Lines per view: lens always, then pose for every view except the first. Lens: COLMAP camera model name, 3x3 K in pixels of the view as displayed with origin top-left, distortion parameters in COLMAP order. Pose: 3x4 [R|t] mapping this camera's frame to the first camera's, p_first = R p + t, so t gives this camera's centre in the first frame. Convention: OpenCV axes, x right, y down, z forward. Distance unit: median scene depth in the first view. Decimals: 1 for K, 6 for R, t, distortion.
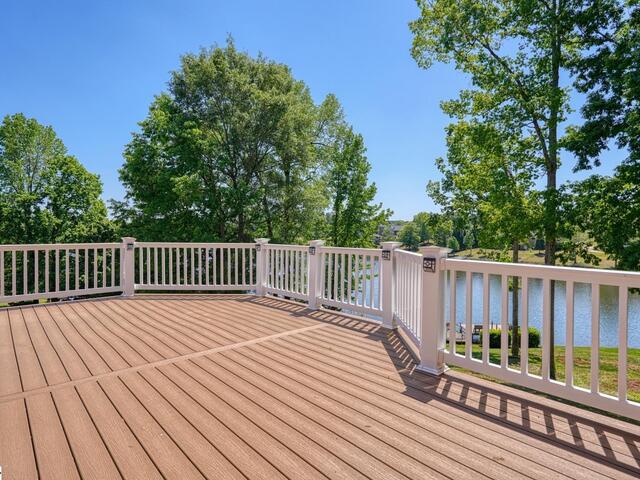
lens RADIAL K [[353.1, 0, 319.1], [0, 353.1, 238.8], [0, 0, 1]] dist [-0.012538, 0.006178]
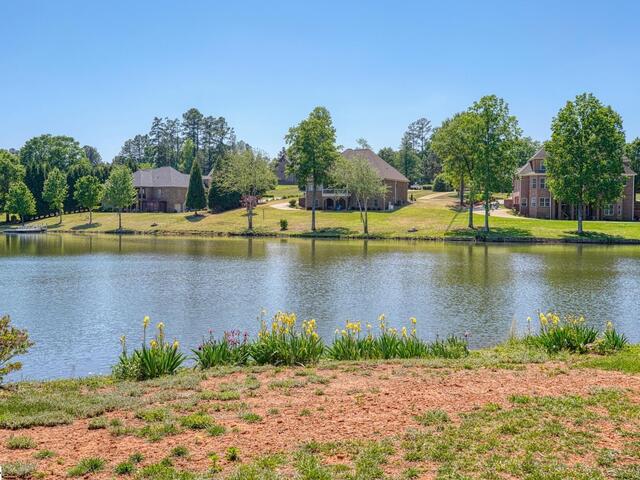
lens RADIAL K [[711.6, 0, 321.0], [0, 711.6, 235.9], [0, 0, 1]] dist [-0.008937, 0.000000]
pose [[0.798103, -0.018374, 0.602241, 1.254774], [0.008237, 0.999774, 0.019587, 0.343998], [-0.602465, -0.010671, 0.798074, 0.928293]]
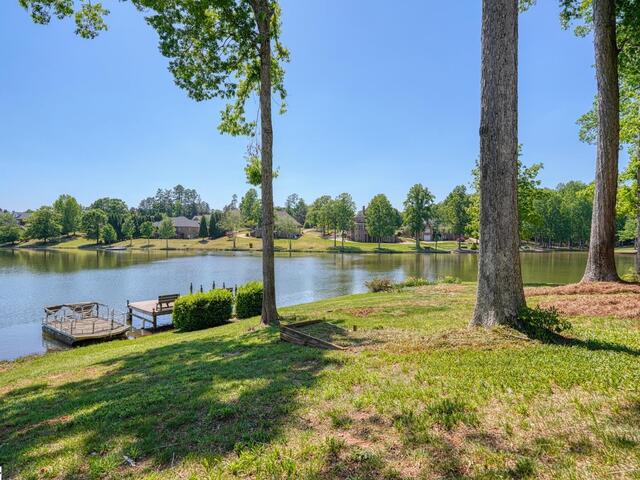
lens RADIAL K [[353.1, 0, 319.4], [0, 353.1, 242.5], [0, 0, 1]] dist [-0.012538, 0.006178]
pose [[0.618897, -0.015231, 0.785324, 0.306483], [0.010700, 0.999883, 0.010960, 0.261907], [-0.785399, 0.001620, 0.618987, 0.811528]]
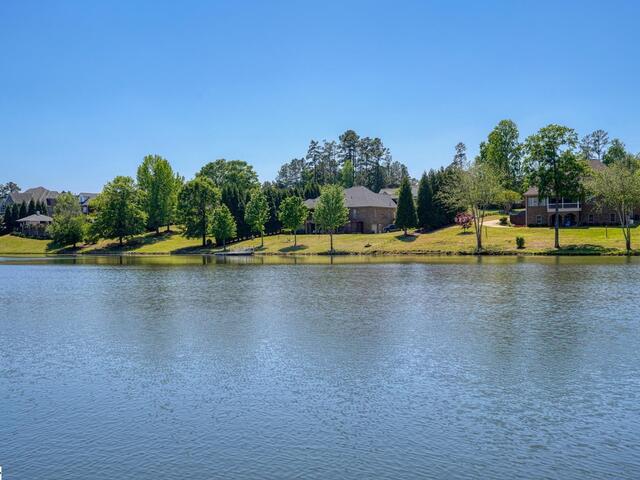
lens RADIAL K [[711.6, 0, 321.5], [0, 711.6, 241.3], [0, 0, 1]] dist [-0.008937, 0.000000]
pose [[0.882088, -0.015523, 0.470829, 0.733120], [0.023147, 0.999678, -0.010406, 0.374406], [-0.470516, 0.020077, 0.882163, 1.711917]]
